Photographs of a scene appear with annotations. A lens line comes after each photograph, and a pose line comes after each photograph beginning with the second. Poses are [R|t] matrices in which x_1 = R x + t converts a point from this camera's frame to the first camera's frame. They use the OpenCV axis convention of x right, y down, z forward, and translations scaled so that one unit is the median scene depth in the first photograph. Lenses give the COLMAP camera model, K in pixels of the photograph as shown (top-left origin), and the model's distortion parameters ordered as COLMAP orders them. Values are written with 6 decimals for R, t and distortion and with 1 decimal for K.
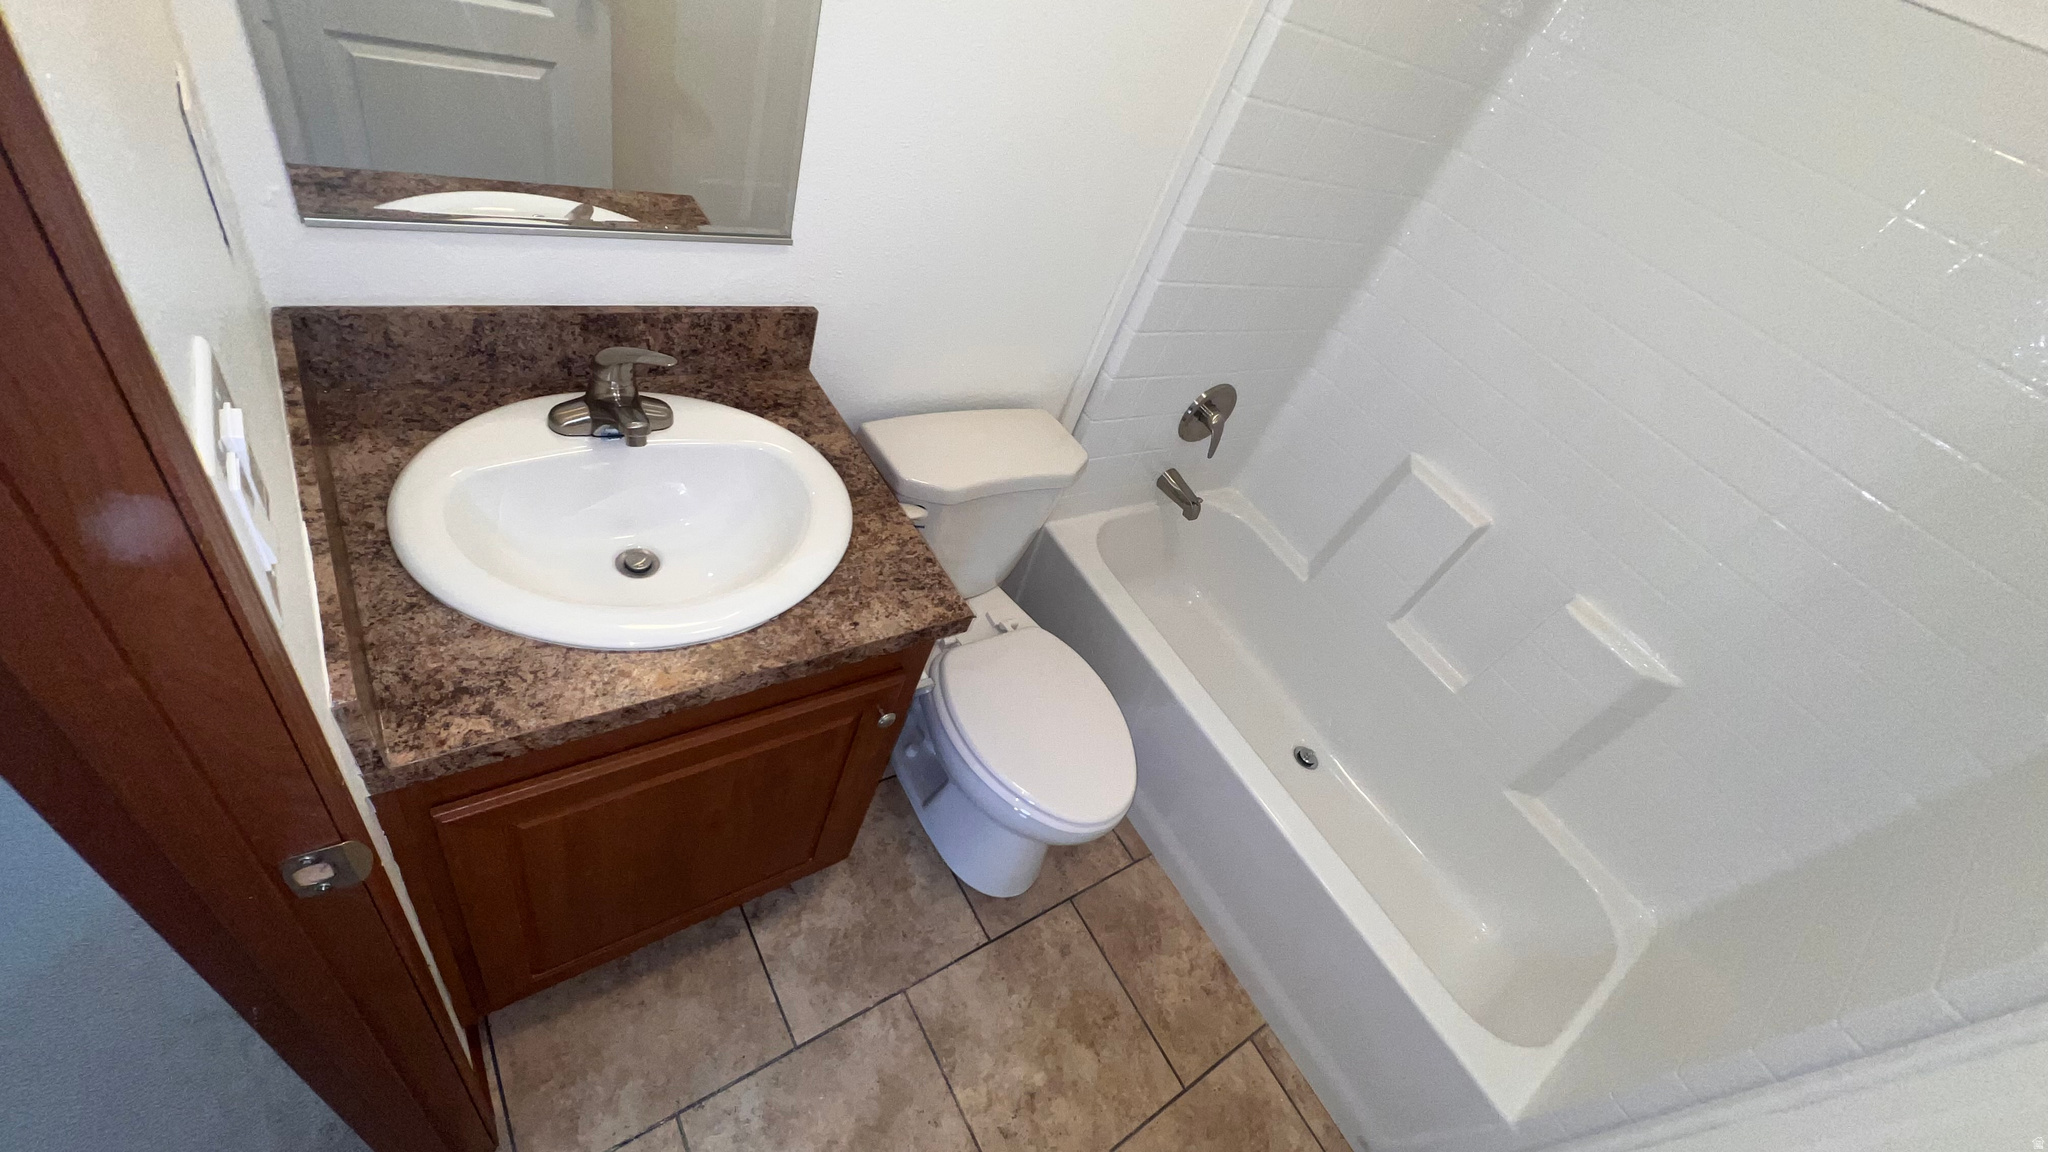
lens RADIAL K [[816.8, 0, 1024.0], [0, 816.8, 574.1], [0, 0, 1]] dist [-0.000516, -0.000344]
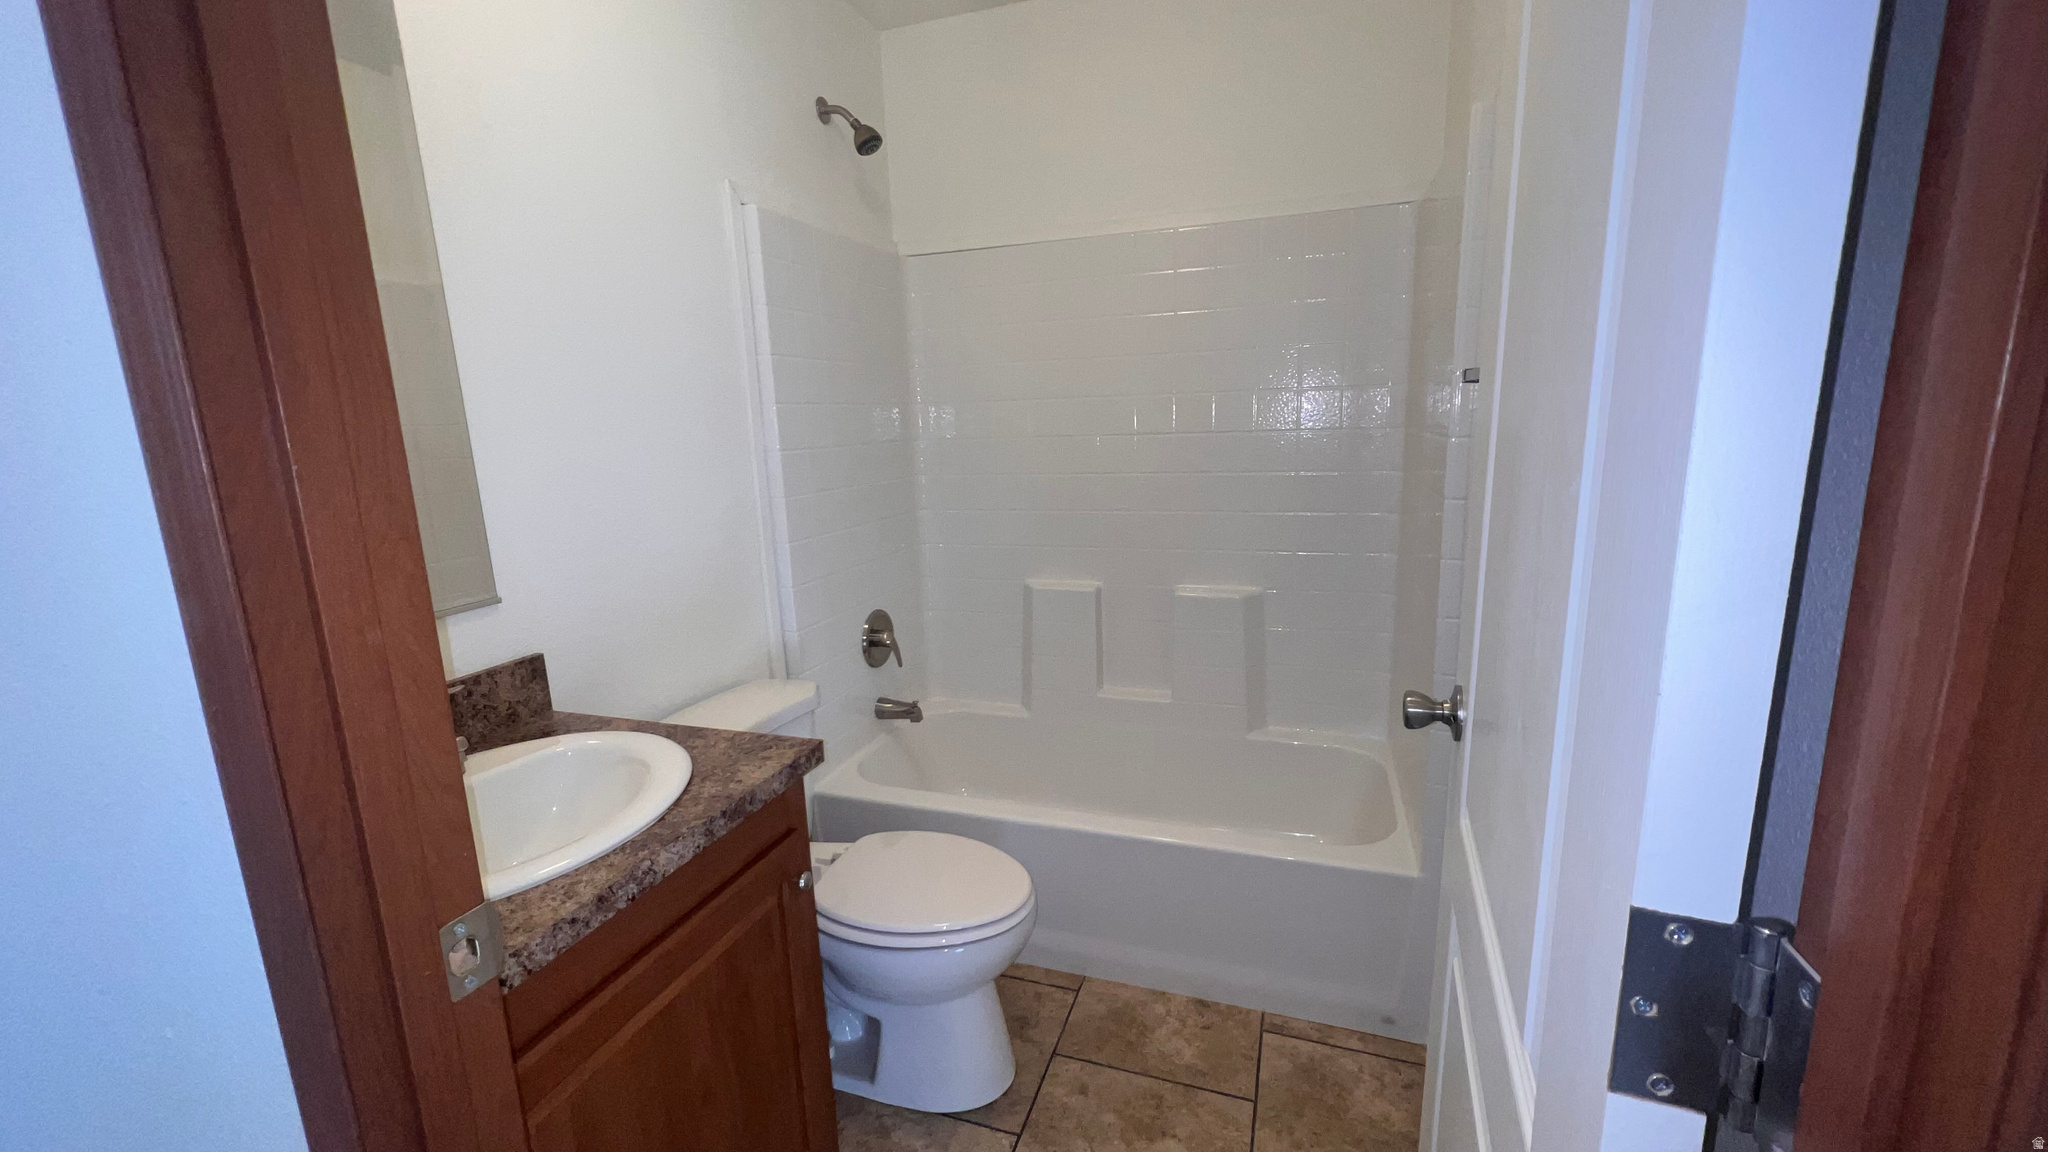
lens RADIAL K [[816.8, 0, 1019.6], [0, 816.8, 577.6], [0, 0, 1]] dist [-0.000516, -0.000344]
pose [[0.739947, -0.453894, 0.496446, -0.209495], [0.632153, 0.721479, -0.282578, 0.249933], [-0.229915, 0.522922, 0.820787, -0.090555]]
